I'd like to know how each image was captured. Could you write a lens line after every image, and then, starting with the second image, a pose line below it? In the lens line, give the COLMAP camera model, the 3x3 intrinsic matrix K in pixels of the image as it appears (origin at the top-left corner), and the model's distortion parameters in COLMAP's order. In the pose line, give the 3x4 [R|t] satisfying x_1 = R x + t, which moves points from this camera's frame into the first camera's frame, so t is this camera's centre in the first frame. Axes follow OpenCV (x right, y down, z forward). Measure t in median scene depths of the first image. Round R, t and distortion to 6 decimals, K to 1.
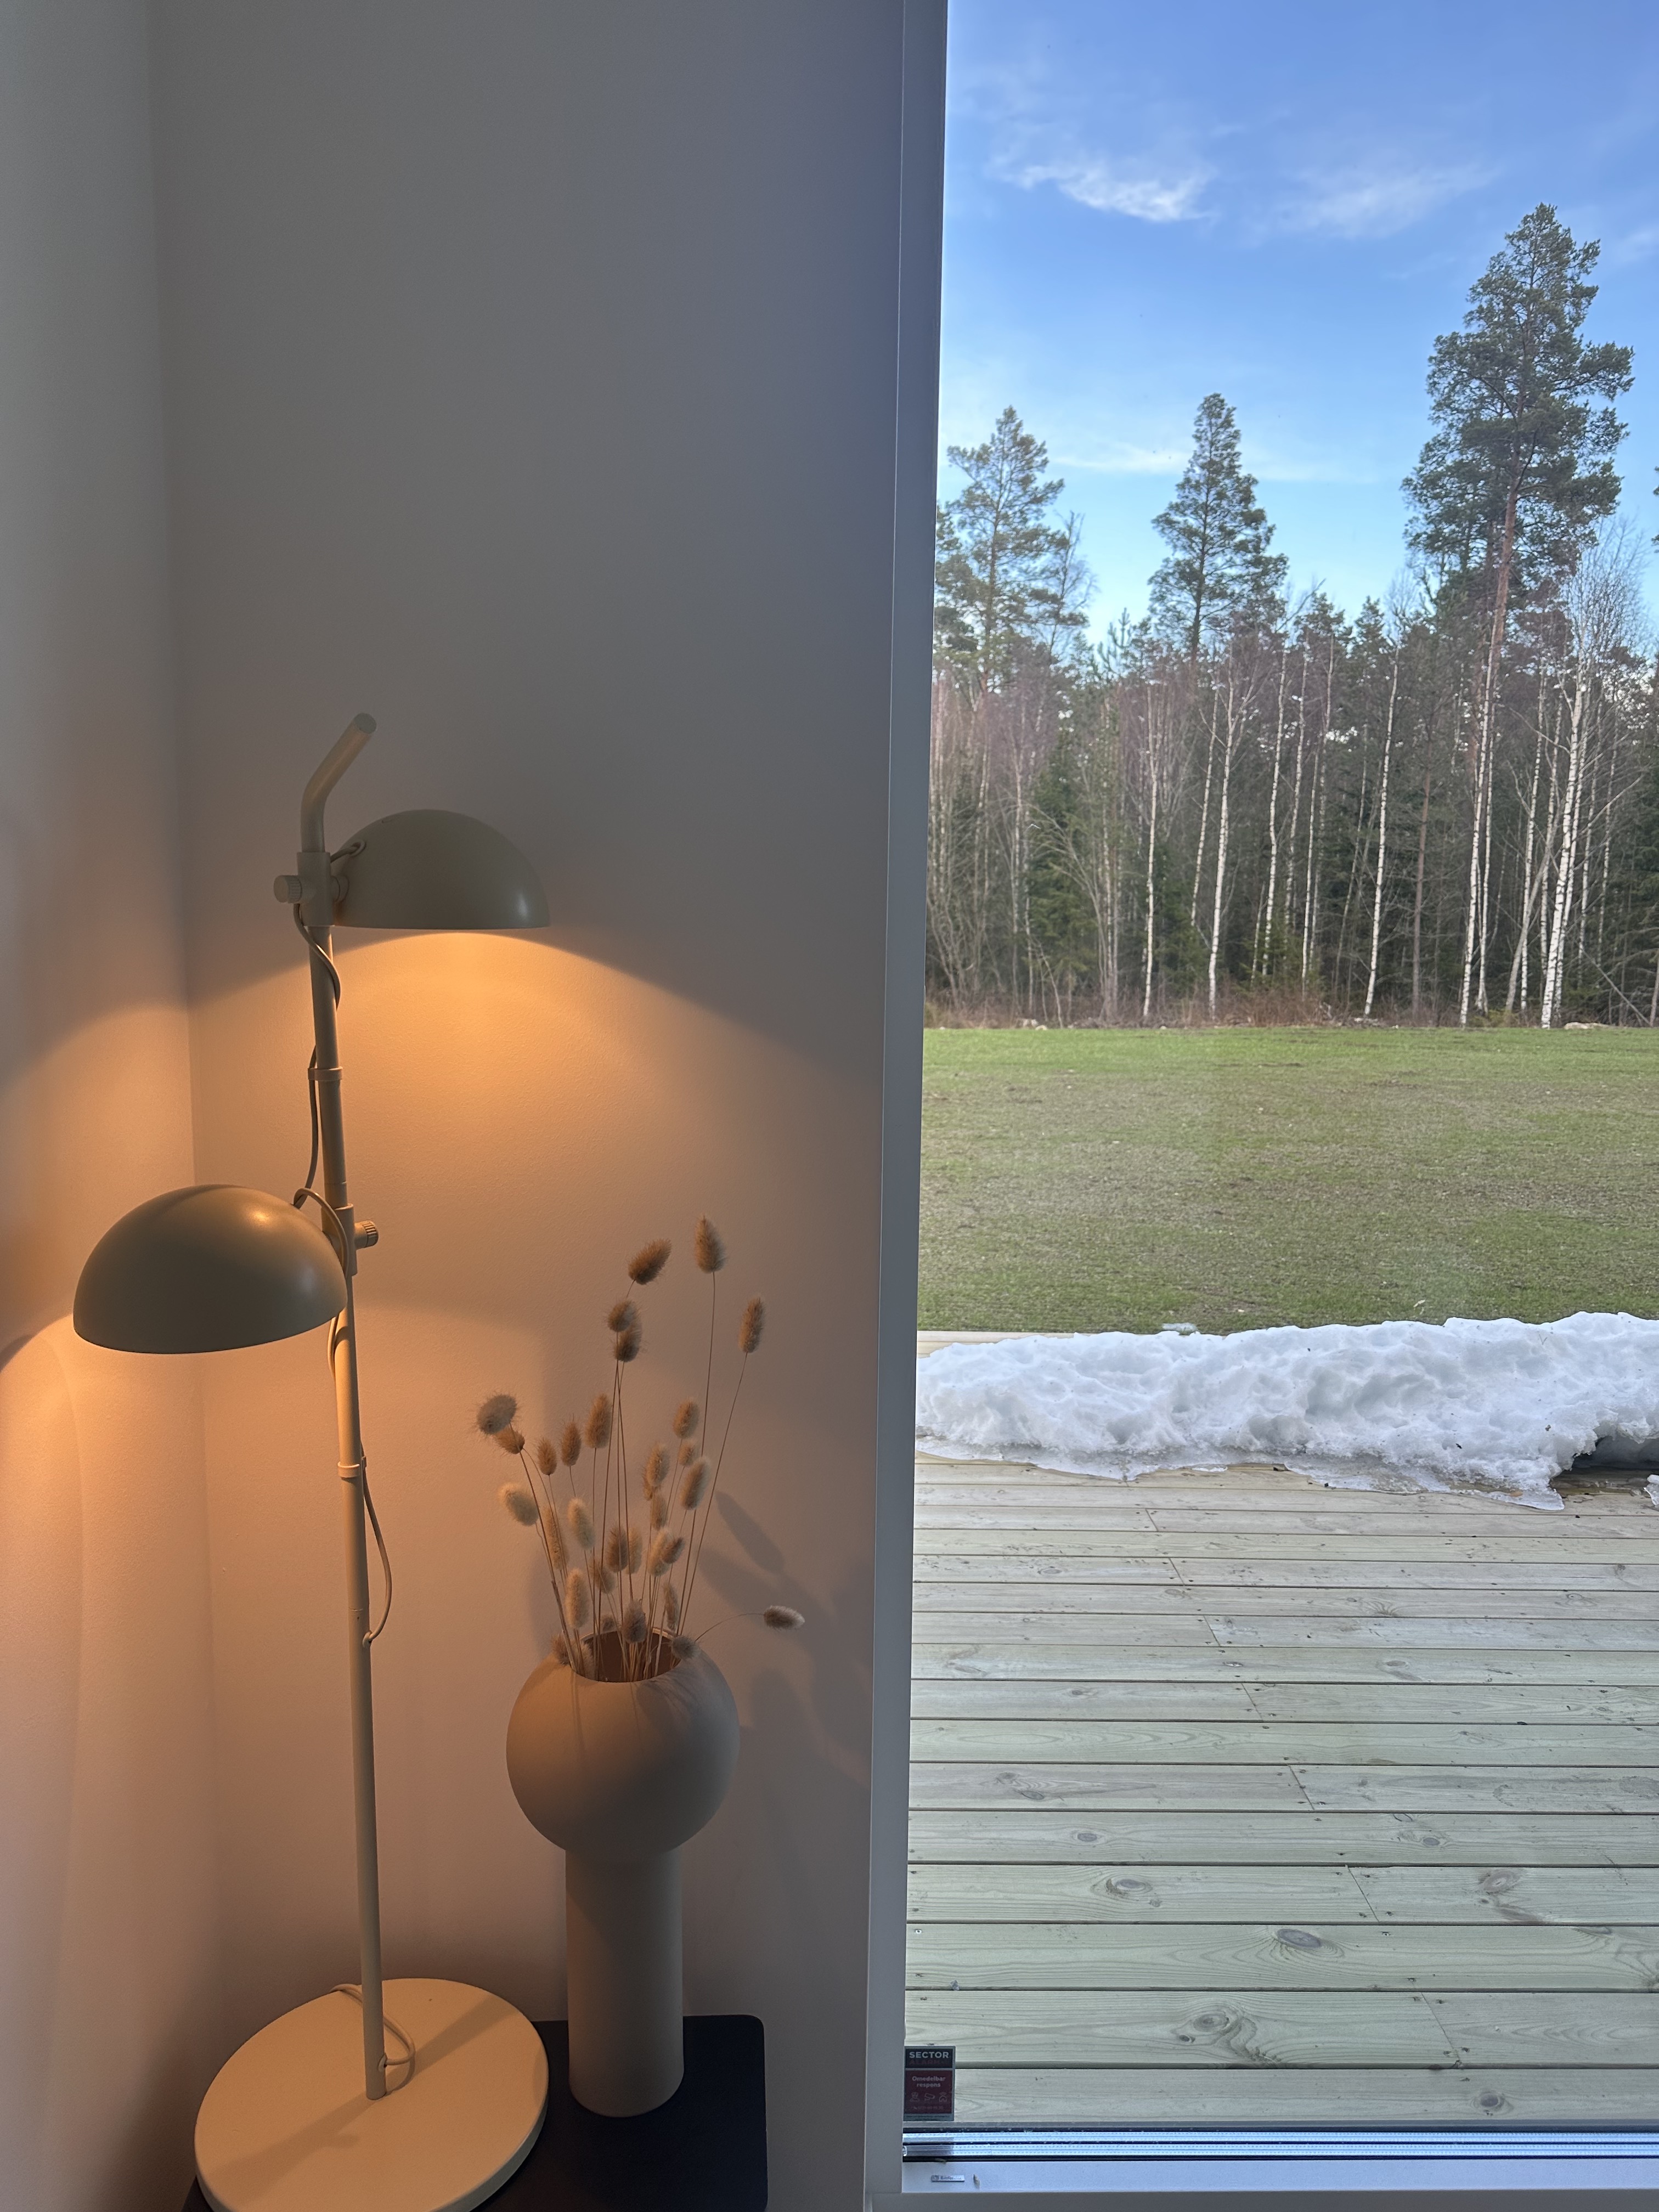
lens RADIAL K [[1554.7, 0, 829.5], [0, 1554.7, 1106.0], [0, 0, 1]] dist [0.158743, -0.246319]
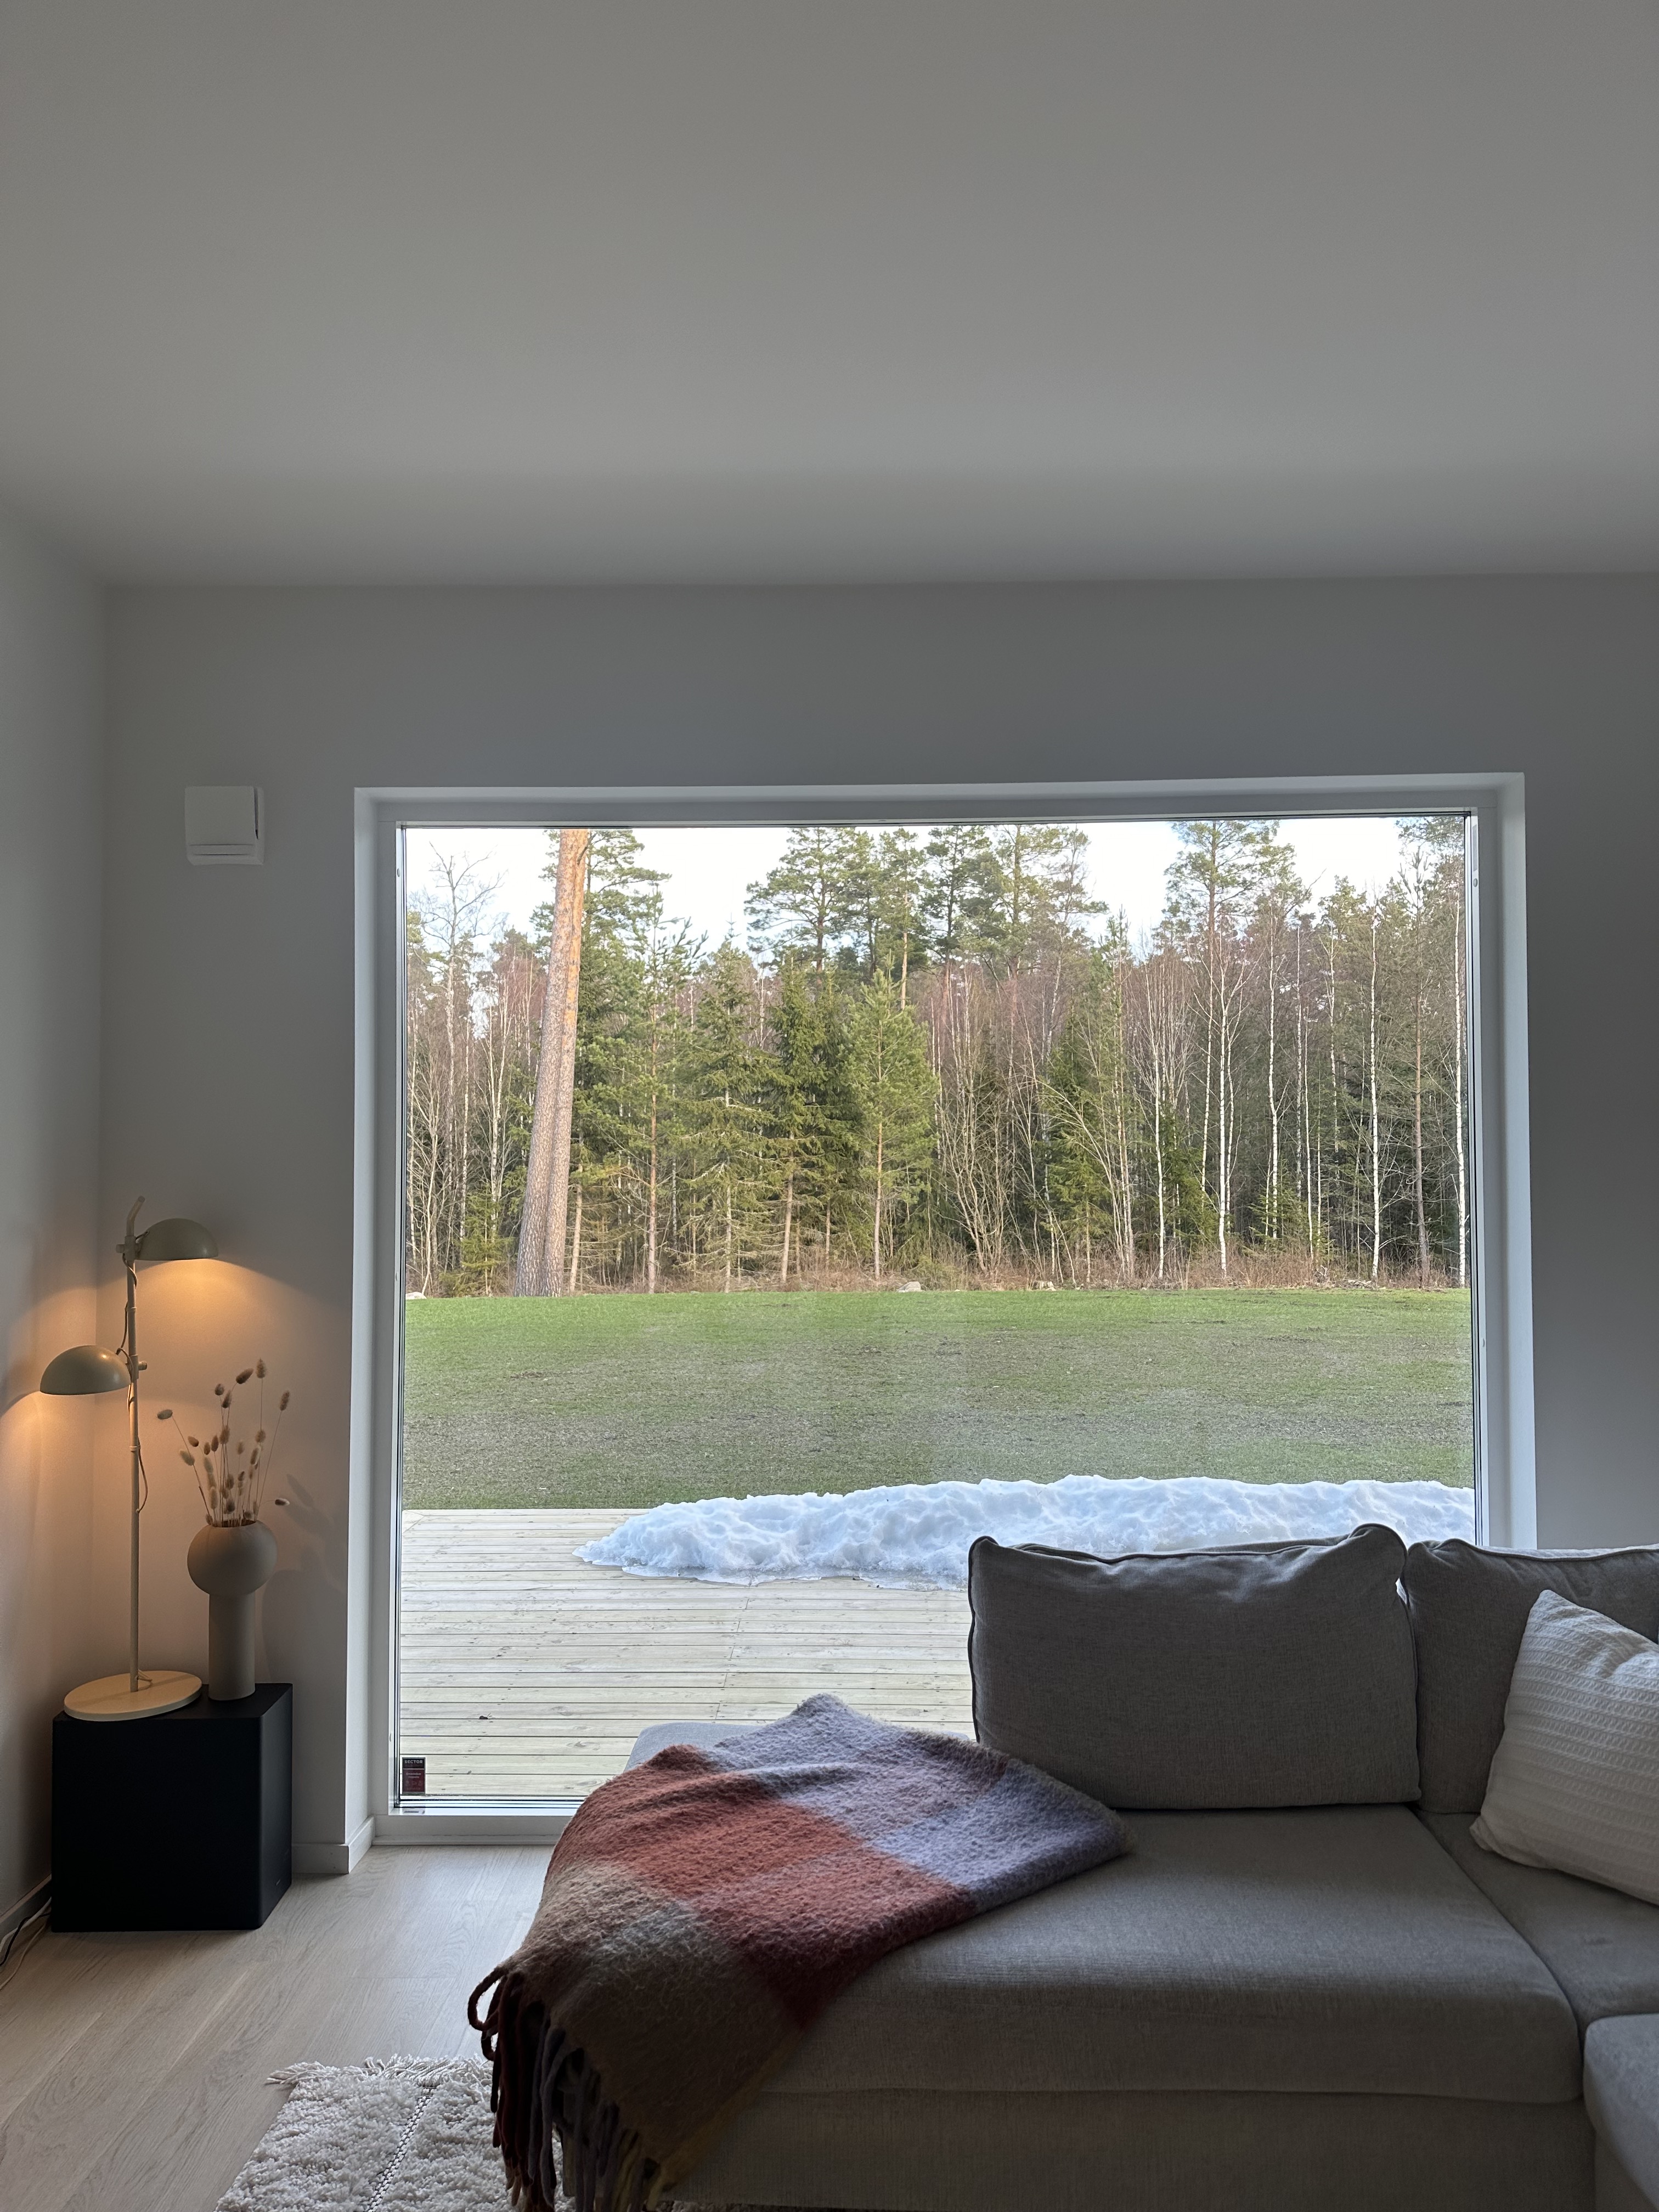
lens RADIAL K [[1554.7, 0, 829.5], [0, 1554.7, 1106.0], [0, 0, 1]] dist [0.158743, -0.246319]
pose [[0.998863, -0.017240, -0.044441, 0.324569], [0.009525, 0.985690, -0.168297, 0.033807], [0.046707, 0.167682, 0.984734, -0.558300]]
